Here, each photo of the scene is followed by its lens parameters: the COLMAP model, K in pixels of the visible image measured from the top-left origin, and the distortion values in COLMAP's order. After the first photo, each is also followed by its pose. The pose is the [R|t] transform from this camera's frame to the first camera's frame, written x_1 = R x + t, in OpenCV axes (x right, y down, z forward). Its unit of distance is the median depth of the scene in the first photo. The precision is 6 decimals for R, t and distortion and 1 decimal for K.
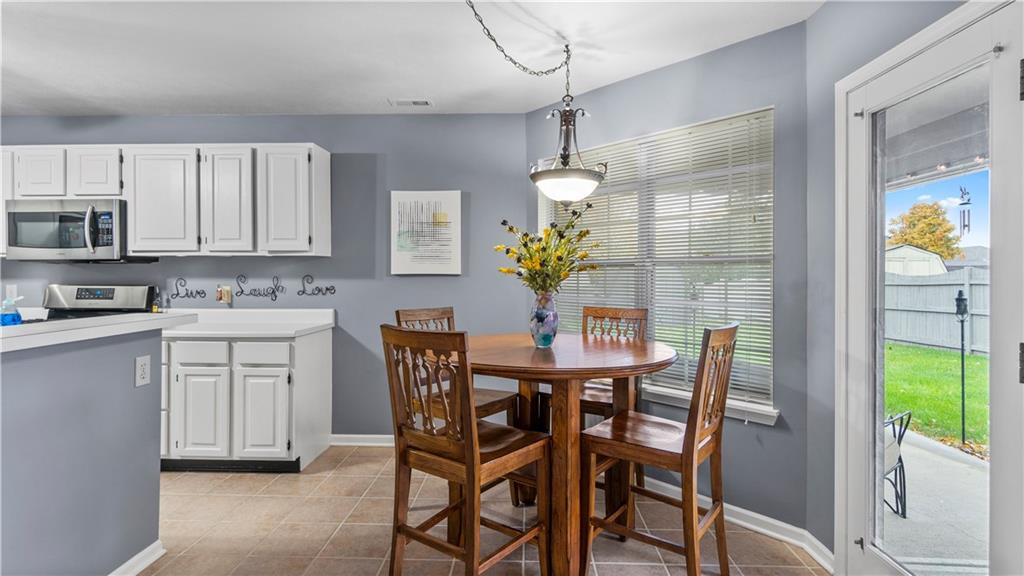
lens RADIAL K [[505.5, 0, 512.0], [0, 505.5, 288.0], [0, 0, 1]] dist [0.000311, 0.000304]
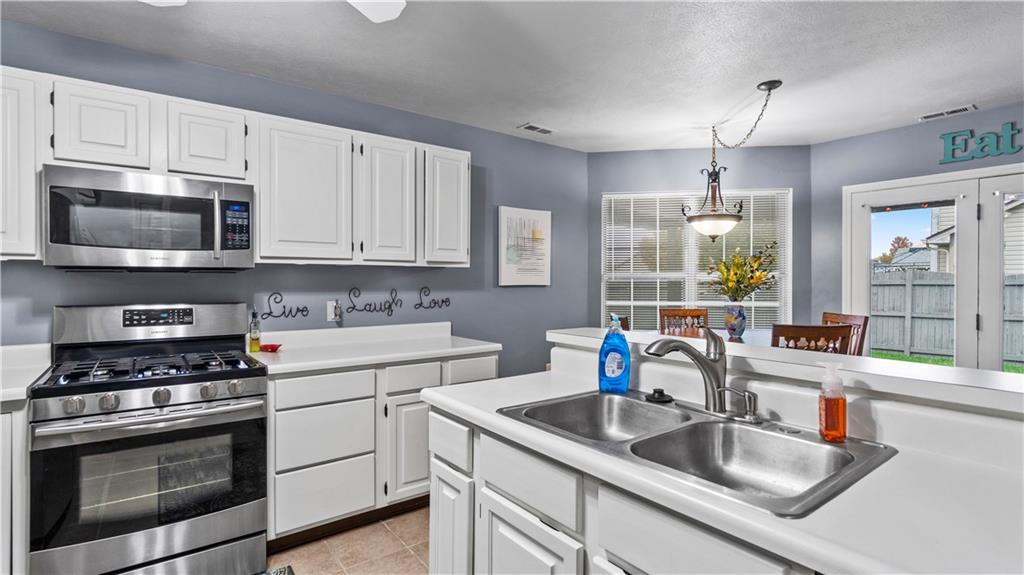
lens RADIAL K [[492.0, 0, 512.0], [0, 492.0, 287.5], [0, 0, 1]] dist [-0.000715, -0.000223]
pose [[0.778004, -0.008148, 0.628207, -0.862691], [0.014413, 0.999884, -0.004882, -0.018122], [-0.628094, 0.012852, 0.778031, 0.196529]]
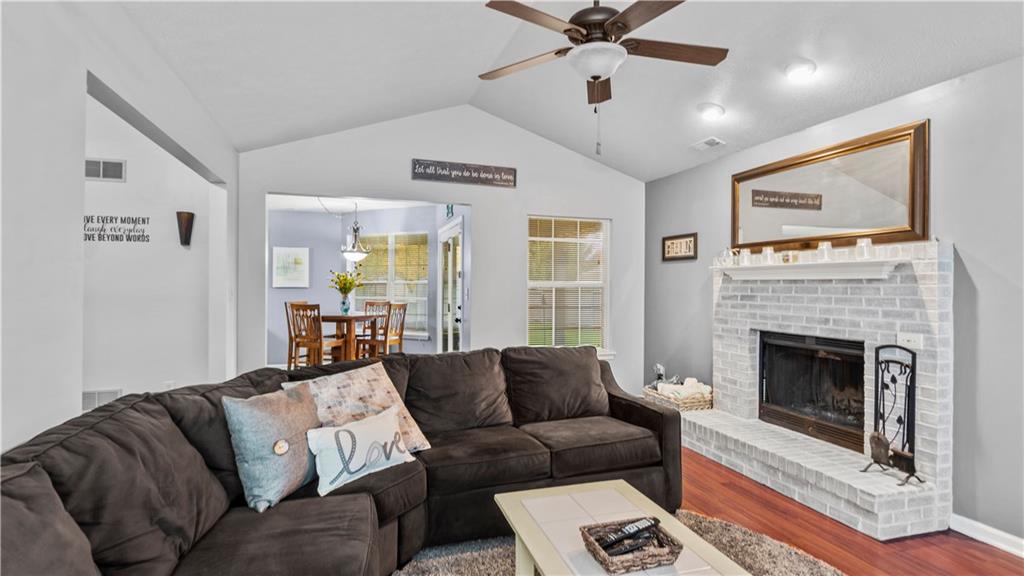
lens RADIAL K [[526.9, 0, 512.0], [0, 526.9, 288.0], [0, 0, 1]] dist [-0.001179, -0.000070]
pose [[0.950276, -0.000187, 0.311409, 0.019617], [0.005607, 0.999848, -0.016509, 0.016887], [-0.311359, 0.017434, 0.950132, -1.348960]]
